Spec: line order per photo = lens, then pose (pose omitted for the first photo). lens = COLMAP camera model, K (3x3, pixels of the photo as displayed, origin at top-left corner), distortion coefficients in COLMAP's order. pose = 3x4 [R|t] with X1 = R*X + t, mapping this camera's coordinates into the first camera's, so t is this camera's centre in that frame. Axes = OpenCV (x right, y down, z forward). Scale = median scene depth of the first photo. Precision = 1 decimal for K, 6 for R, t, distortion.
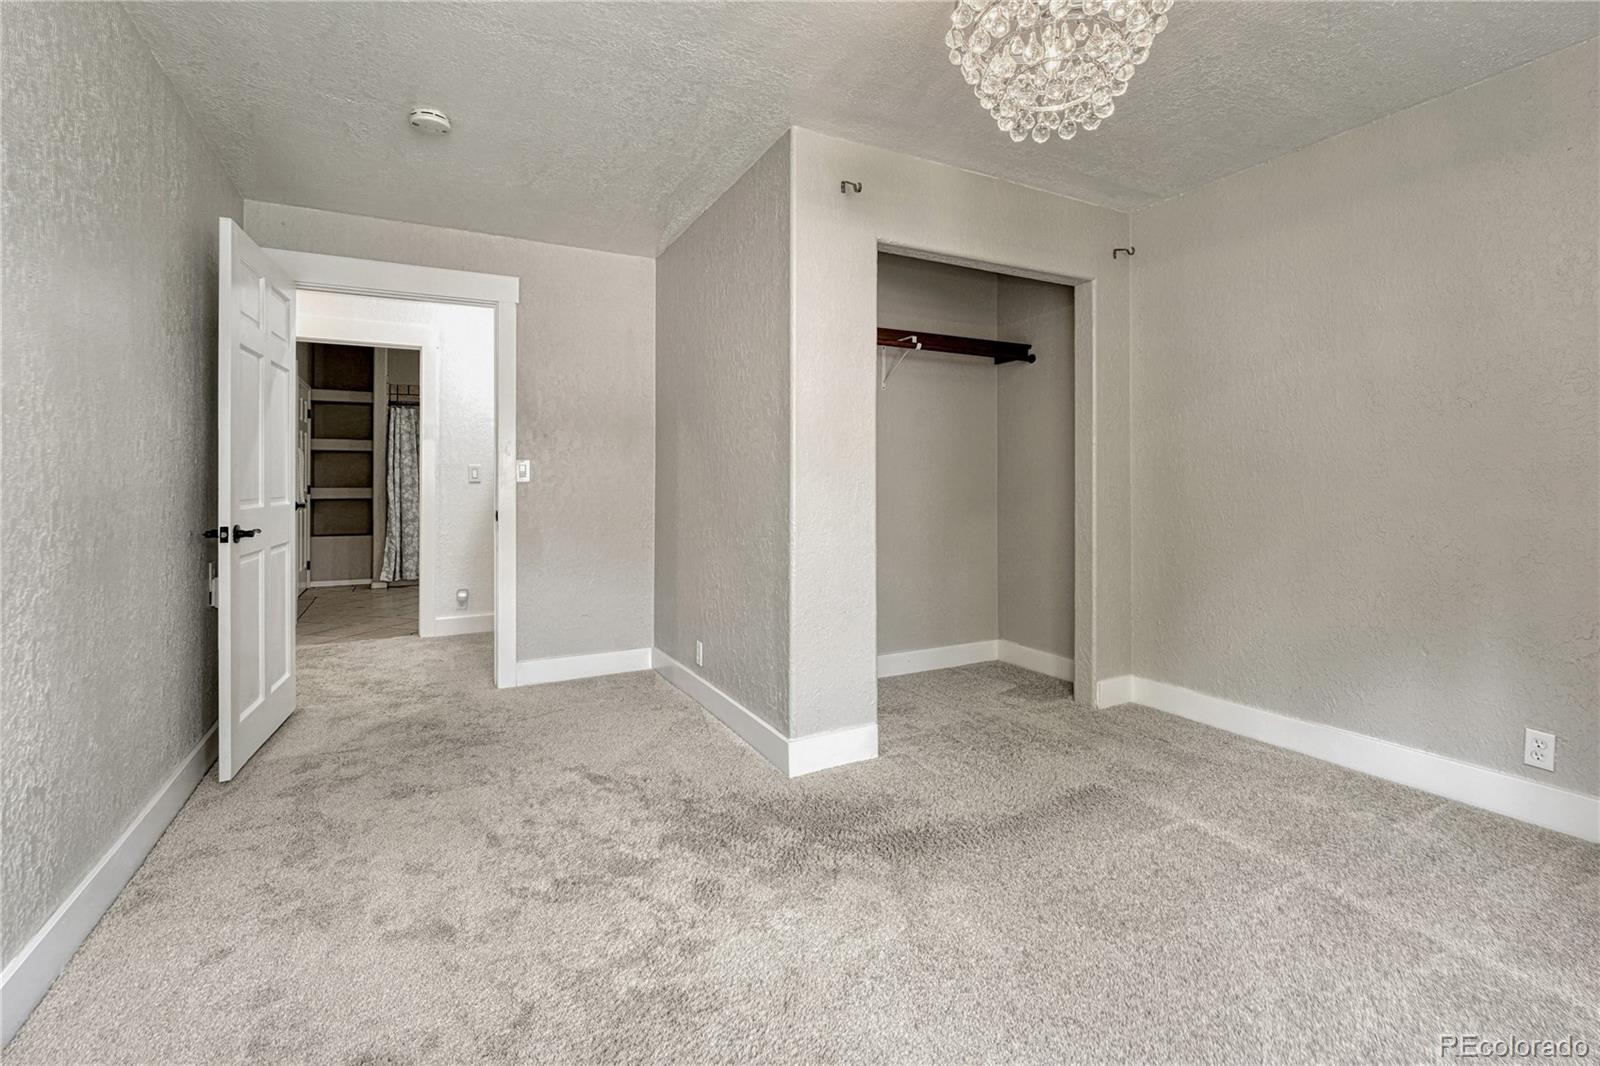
lens RADIAL K [[710.1, 0, 801.9], [0, 710.1, 487.5], [0, 0, 1]] dist [-0.000244, -0.000082]
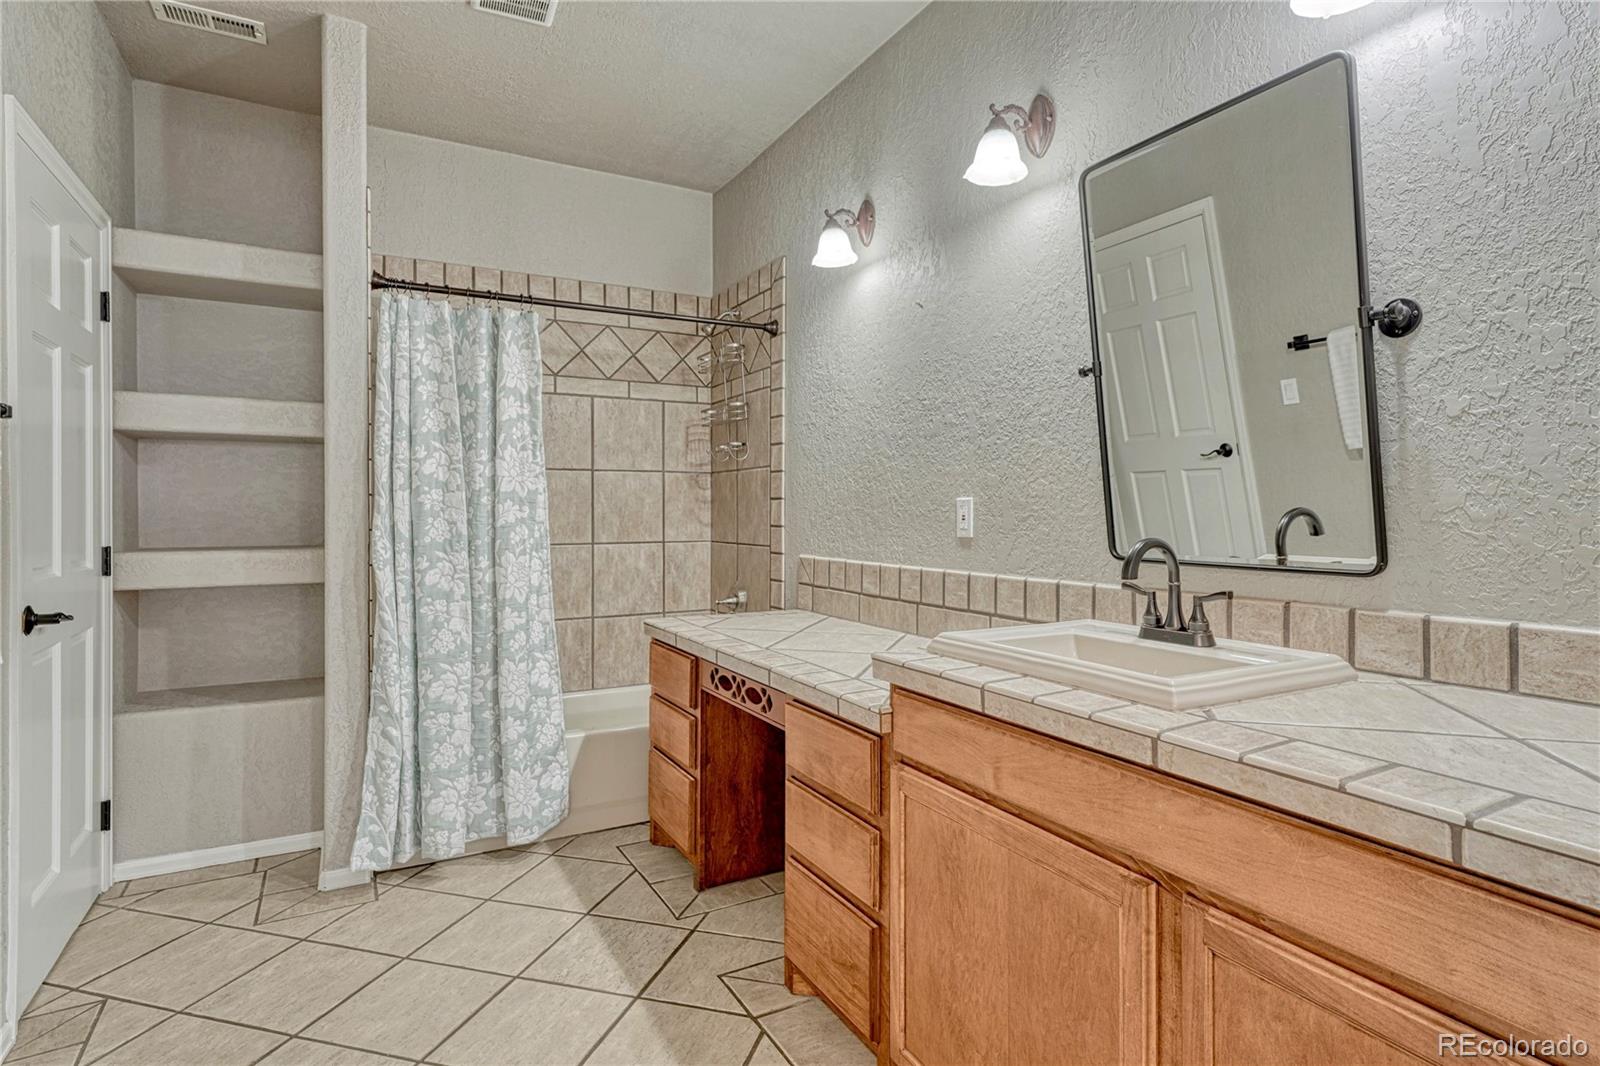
lens RADIAL K [[811.6, 0, 799.0], [0, 811.6, 522.2], [0, 0, 1]] dist [0.002787, 0.001099]
pose [[0.999939, 0.007410, 0.008182, -0.401504], [-0.007524, 0.999874, 0.013995, -0.019273], [-0.008077, -0.014056, 0.999869, 0.647105]]
